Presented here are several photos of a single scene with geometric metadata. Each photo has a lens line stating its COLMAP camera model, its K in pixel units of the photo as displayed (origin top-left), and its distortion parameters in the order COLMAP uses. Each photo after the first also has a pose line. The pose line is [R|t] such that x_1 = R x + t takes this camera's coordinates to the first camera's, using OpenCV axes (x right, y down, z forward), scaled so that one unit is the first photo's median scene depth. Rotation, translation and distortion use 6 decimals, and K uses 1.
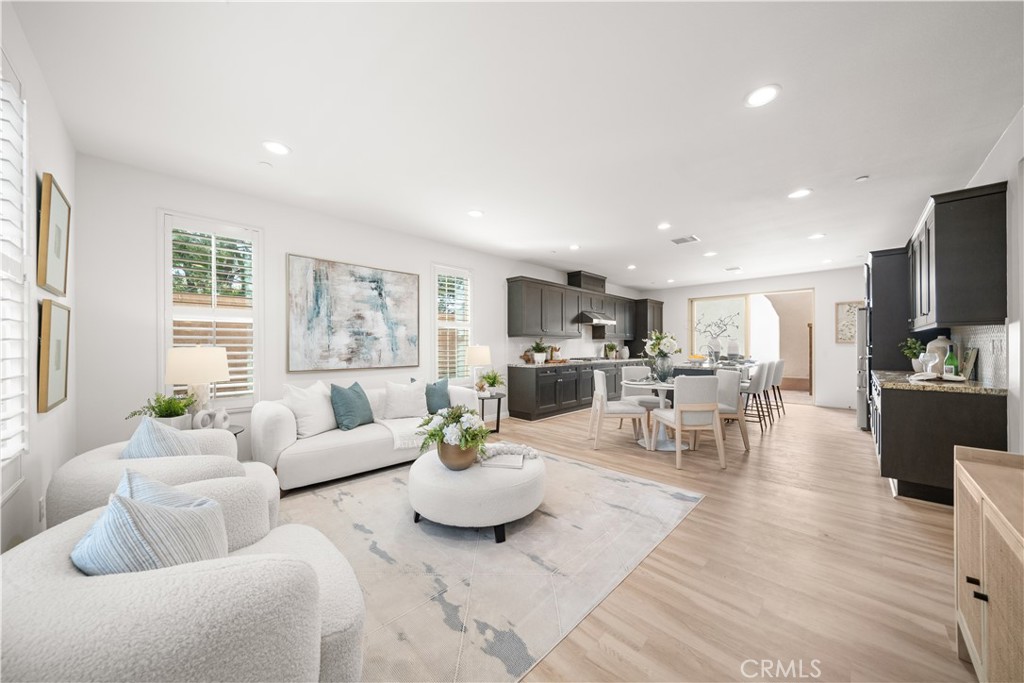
lens RADIAL K [[350.3, 0, 513.1], [0, 350.3, 344.3], [0, 0, 1]] dist [-0.005006, -0.000031]
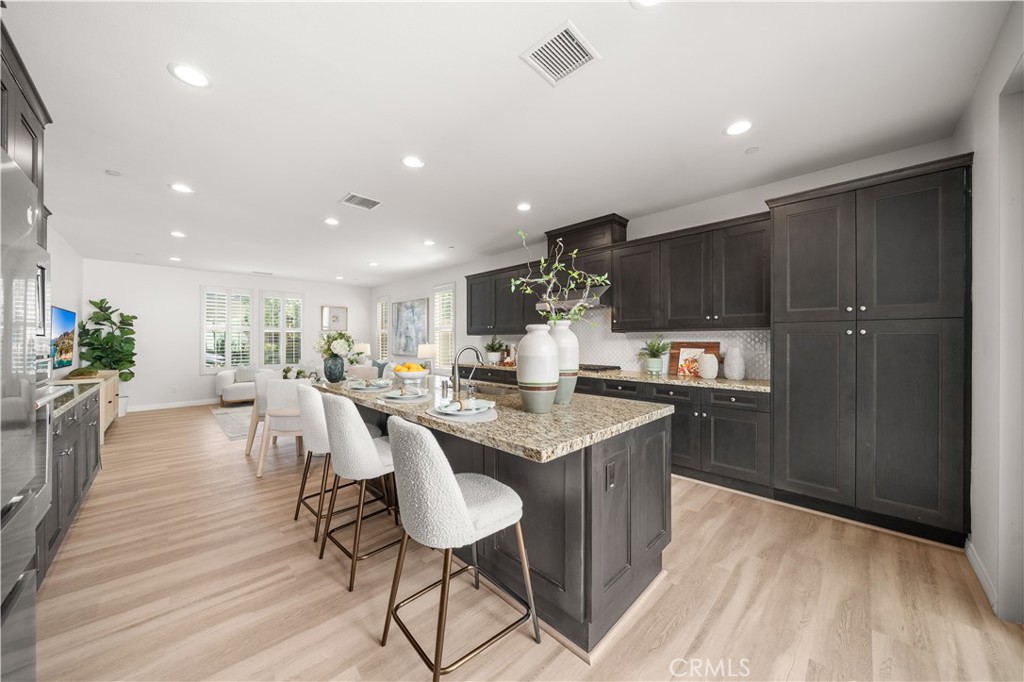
lens RADIAL K [[350.3, 0, 507.2], [0, 350.3, 341.1], [0, 0, 1]] dist [-0.005006, -0.000031]
pose [[-0.011399, 0.001012, -0.999935, 0.952453], [0.005087, 0.999987, 0.000954, -0.004692], [0.999922, -0.005076, -0.011404, 1.026097]]
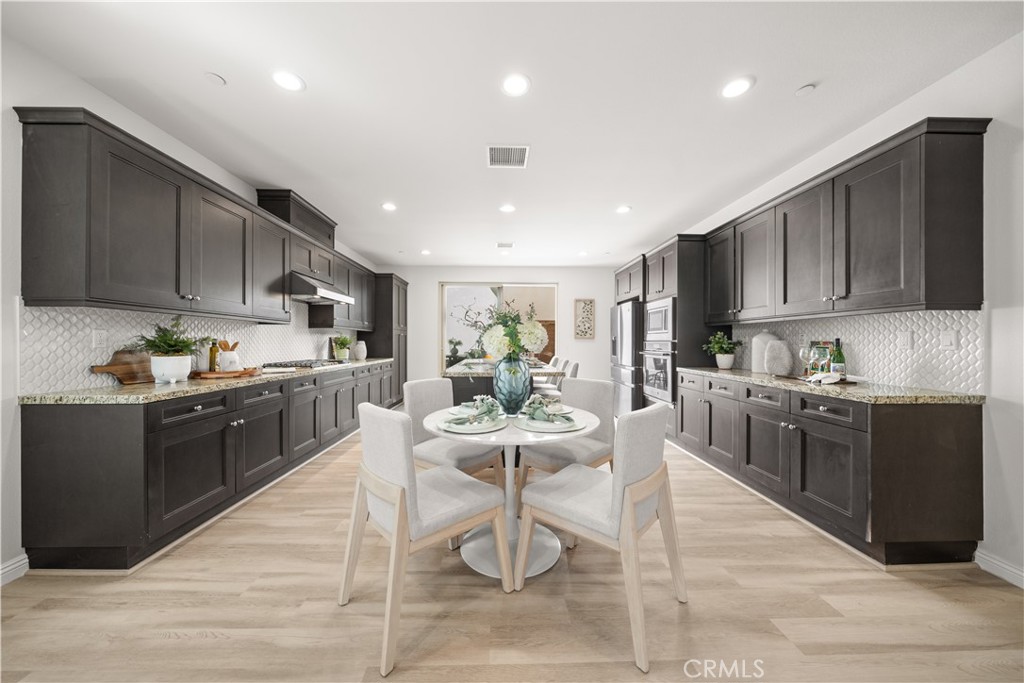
lens RADIAL K [[350.3, 0, 506.7], [0, 350.3, 342.2], [0, 0, 1]] dist [-0.005006, -0.000031]
pose [[0.701874, 0.002839, 0.712295, 0.061453], [-0.005998, 0.999980, 0.001924, 0.006991], [-0.712276, -0.005623, 0.701877, 0.473744]]
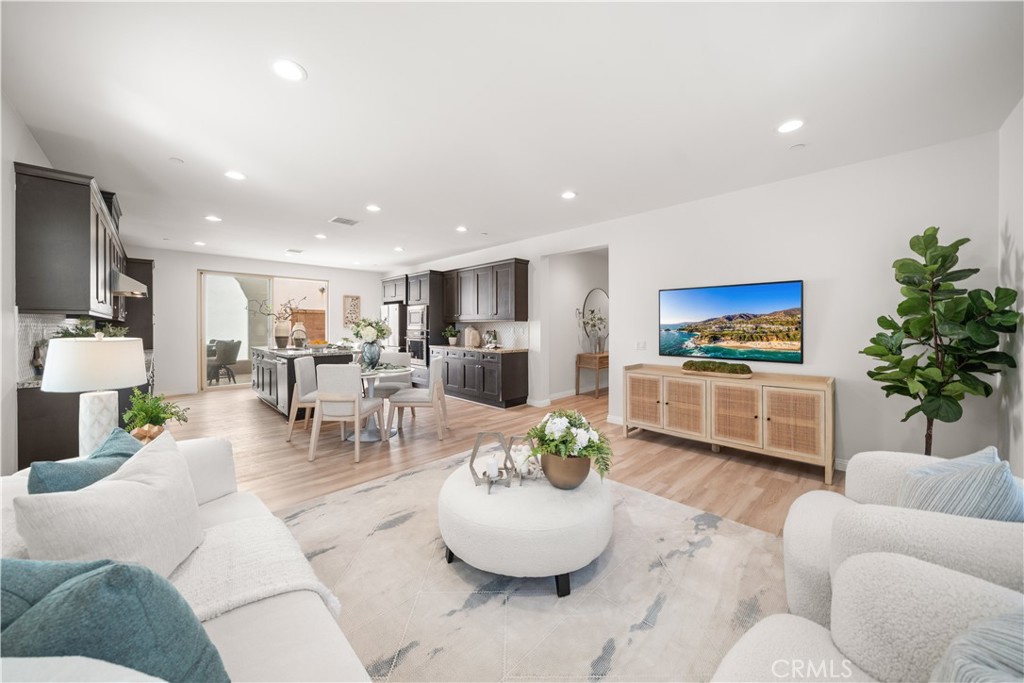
lens RADIAL K [[350.3, 0, 511.8], [0, 350.3, 325.5], [0, 0, 1]] dist [-0.005006, -0.000031]
pose [[0.013637, 0.004376, 0.999897, -0.372312], [-0.003916, 0.999983, -0.004323, -0.007102], [-0.999899, -0.003857, 0.013654, 0.422363]]
